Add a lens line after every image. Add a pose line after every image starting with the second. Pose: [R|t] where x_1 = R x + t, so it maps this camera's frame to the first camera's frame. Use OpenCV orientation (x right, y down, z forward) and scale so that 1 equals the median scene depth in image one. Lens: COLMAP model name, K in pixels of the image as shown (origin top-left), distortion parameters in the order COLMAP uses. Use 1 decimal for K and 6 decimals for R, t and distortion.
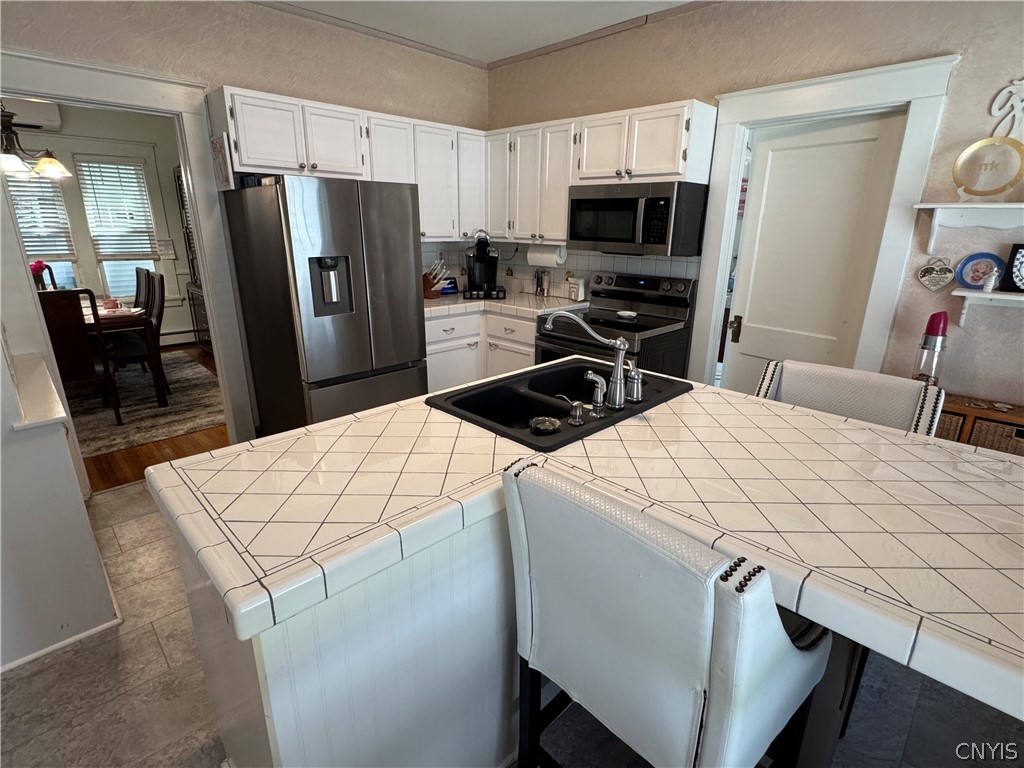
lens RADIAL K [[504.3, 0, 510.2], [0, 504.3, 382.1], [0, 0, 1]] dist [-0.002224, -0.001168]
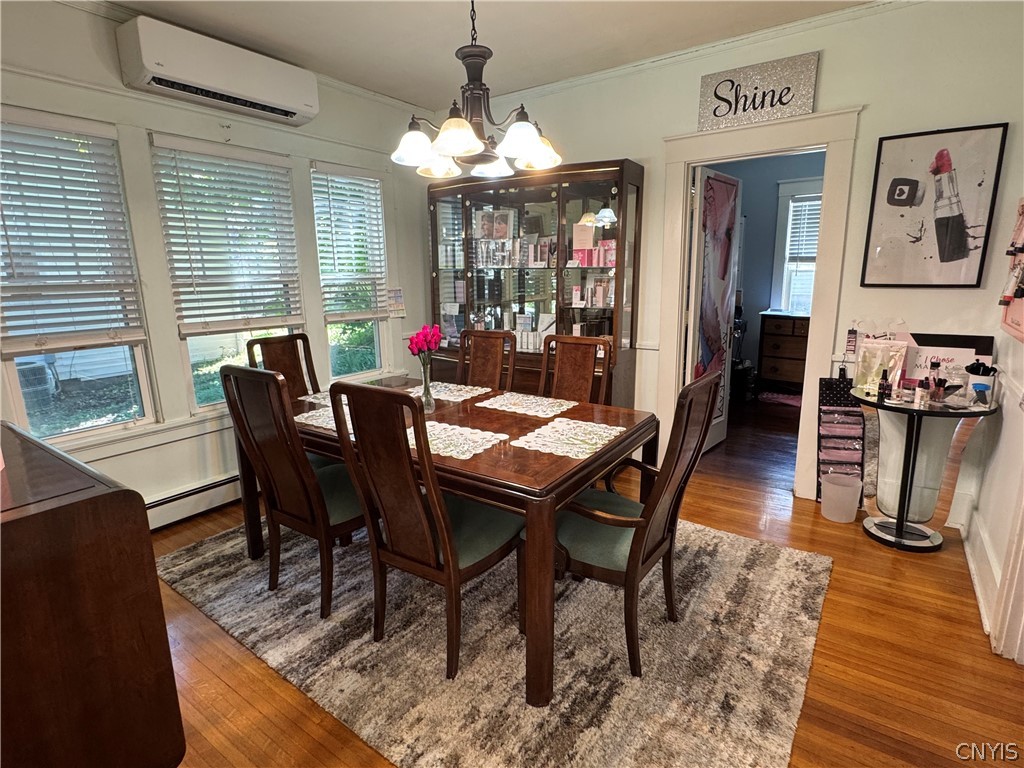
lens RADIAL K [[523.6, 0, 506.9], [0, 523.6, 388.5], [0, 0, 1]] dist [-0.005530, 0.000283]
pose [[0.985078, -0.068138, 0.158048, -1.115105], [0.081227, 0.993648, -0.077889, -0.141552], [-0.151736, 0.089565, 0.984355, 0.501593]]
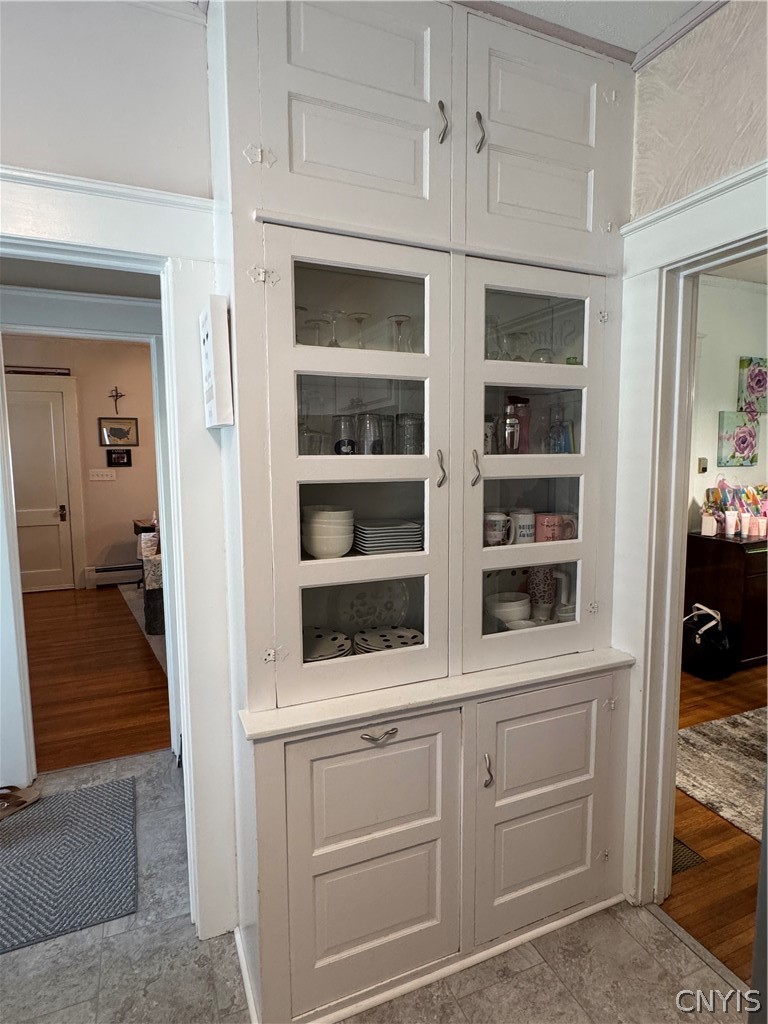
lens RADIAL K [[564.8, 0, 384.7], [0, 564.8, 511.3], [0, 0, 1]] dist [-0.007844, 0.003159]
pose [[-0.371071, 0.095031, -0.923729, -0.122536], [-0.273379, 0.939486, 0.206471, -0.212993], [0.887452, 0.329144, -0.322636, 0.639656]]
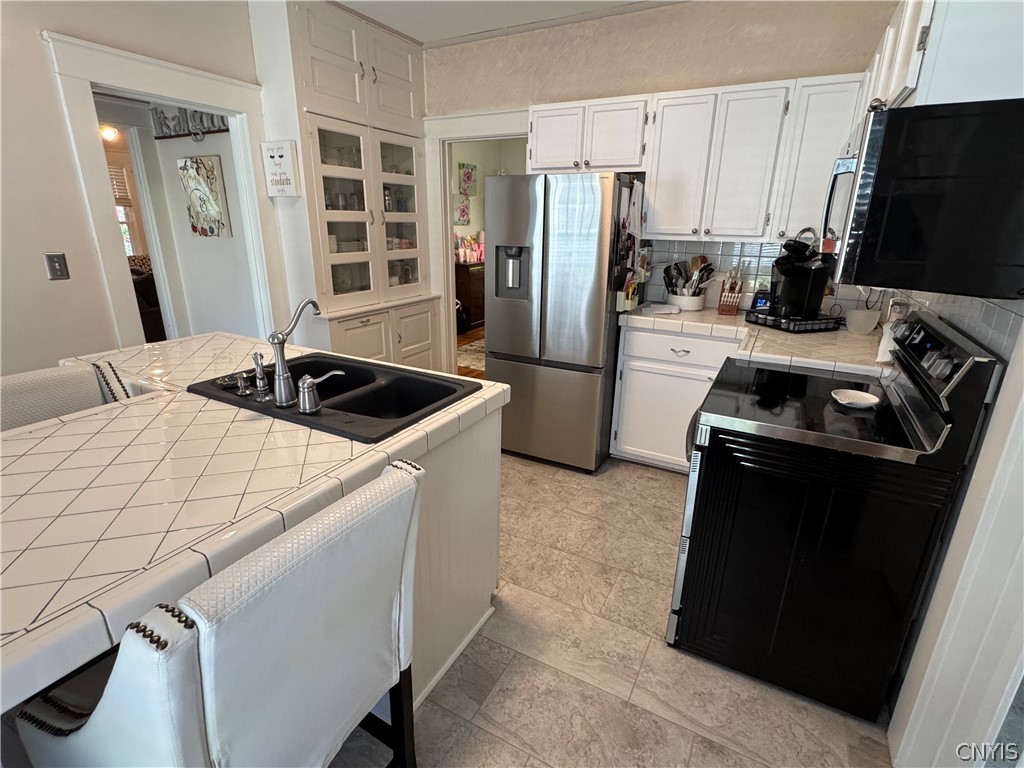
lens RADIAL K [[504.3, 0, 510.5], [0, 504.3, 383.6], [0, 0, 1]] dist [-0.002224, -0.001168]
pose [[0.286151, 0.291918, -0.912634, 0.551752], [-0.294713, 0.933104, 0.206060, -0.142647], [0.911736, 0.210001, 0.353041, 0.489036]]
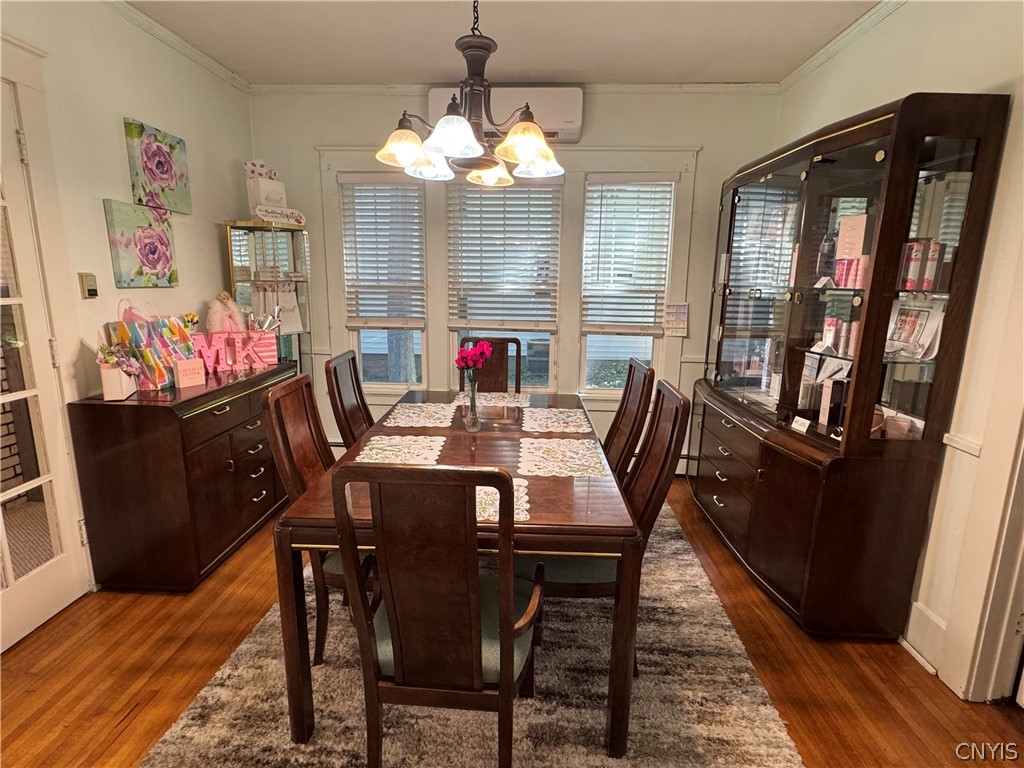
lens RADIAL K [[523.6, 0, 507.5], [0, 523.6, 385.3], [0, 0, 1]] dist [-0.005530, 0.000283]
pose [[0.668927, 0.144139, -0.729219, -0.602334], [-0.226007, 0.974013, -0.014794, -0.228888], [0.708136, 0.174705, 0.684121, 0.762741]]
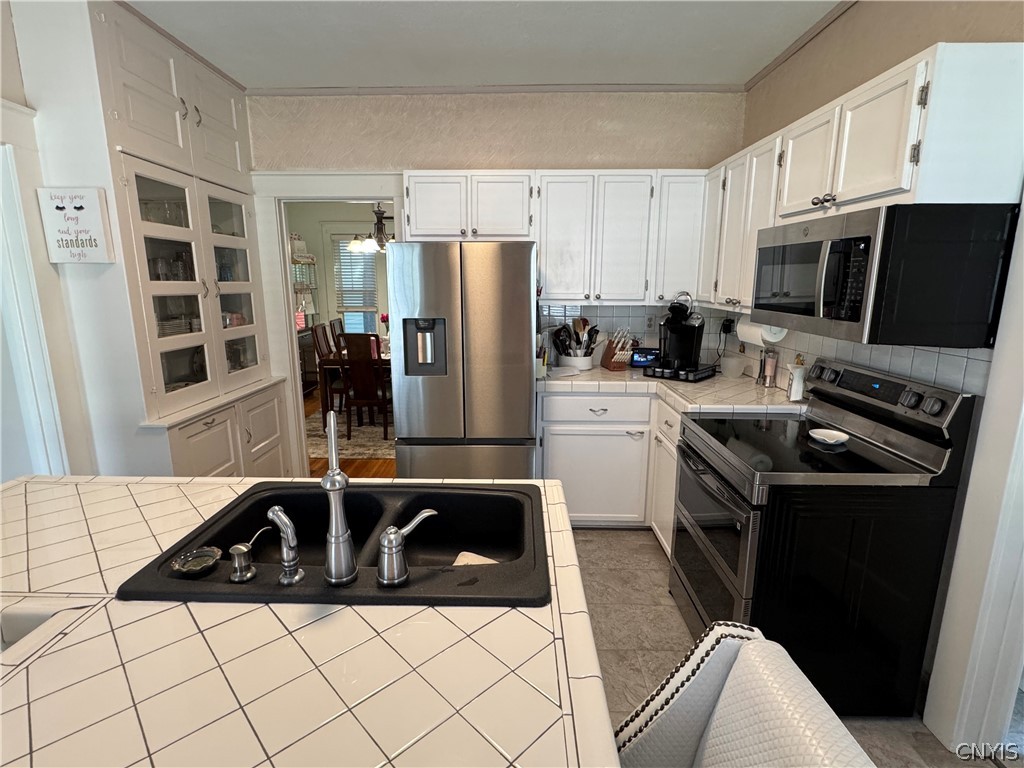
lens RADIAL K [[504.3, 0, 510.7], [0, 504.3, 383.8], [0, 0, 1]] dist [-0.002224, -0.001168]
pose [[0.699515, 0.132762, -0.702177, 0.355069], [-0.206929, 0.978126, -0.021208, -0.100174], [0.684002, 0.160135, 0.711687, 0.311539]]
